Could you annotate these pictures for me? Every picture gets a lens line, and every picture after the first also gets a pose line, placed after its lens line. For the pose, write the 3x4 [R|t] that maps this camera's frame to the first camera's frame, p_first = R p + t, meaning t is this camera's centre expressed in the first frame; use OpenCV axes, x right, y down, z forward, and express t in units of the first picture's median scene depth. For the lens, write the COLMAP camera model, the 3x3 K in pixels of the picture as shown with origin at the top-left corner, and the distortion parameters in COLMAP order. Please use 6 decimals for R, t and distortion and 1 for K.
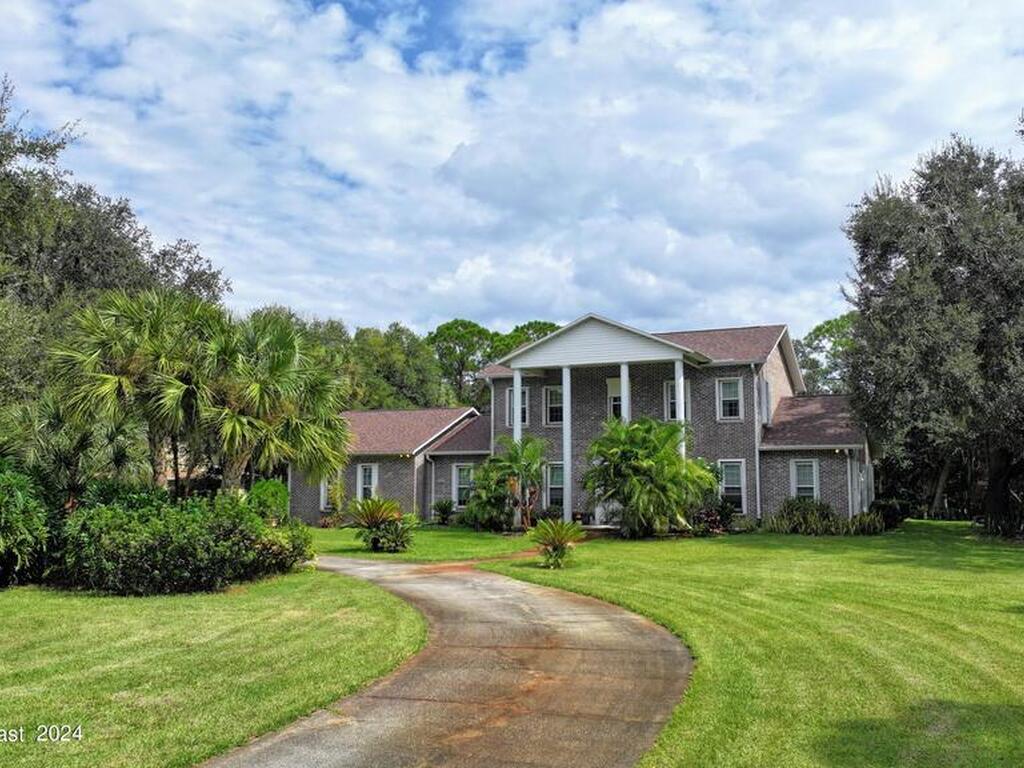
lens RADIAL K [[941.1, 0, 512.0], [0, 941.1, 384.0], [0, 0, 1]] dist [0.051816, -0.063881]
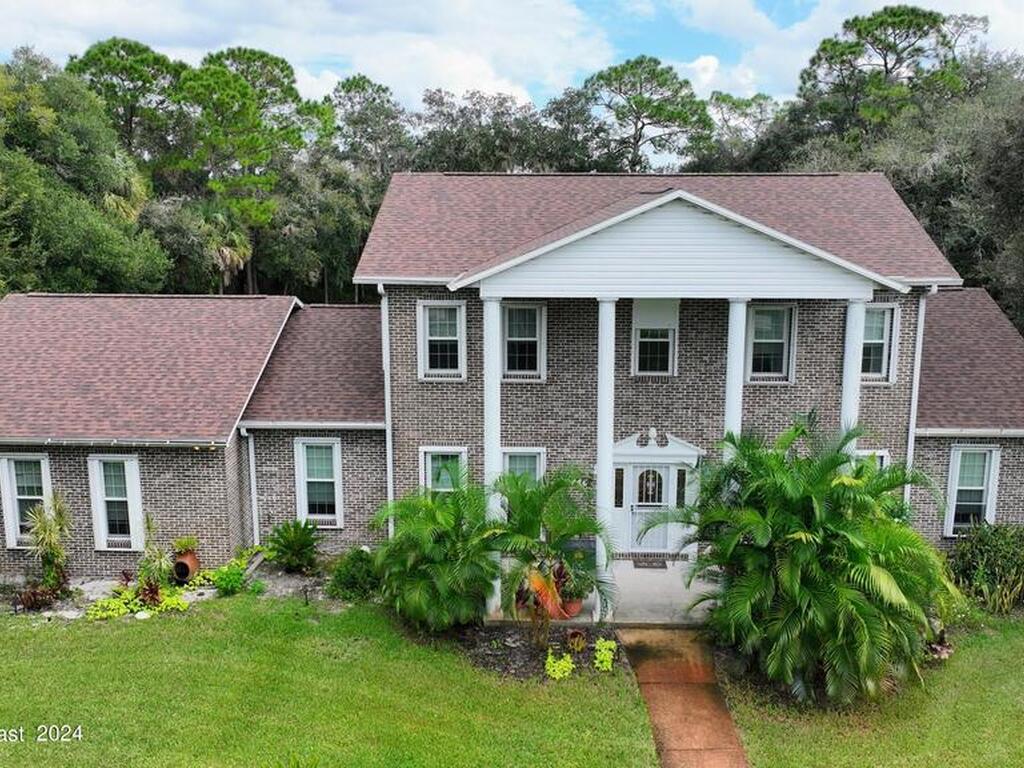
lens RADIAL K [[941.1, 0, 512.0], [0, 941.1, 384.0], [0, 0, 1]] dist [0.051816, -0.063881]
pose [[0.927155, -0.078288, 0.366407, -0.076466], [-0.037237, 0.953831, 0.298025, -0.055066], [-0.372822, -0.289960, 0.881435, 0.281959]]
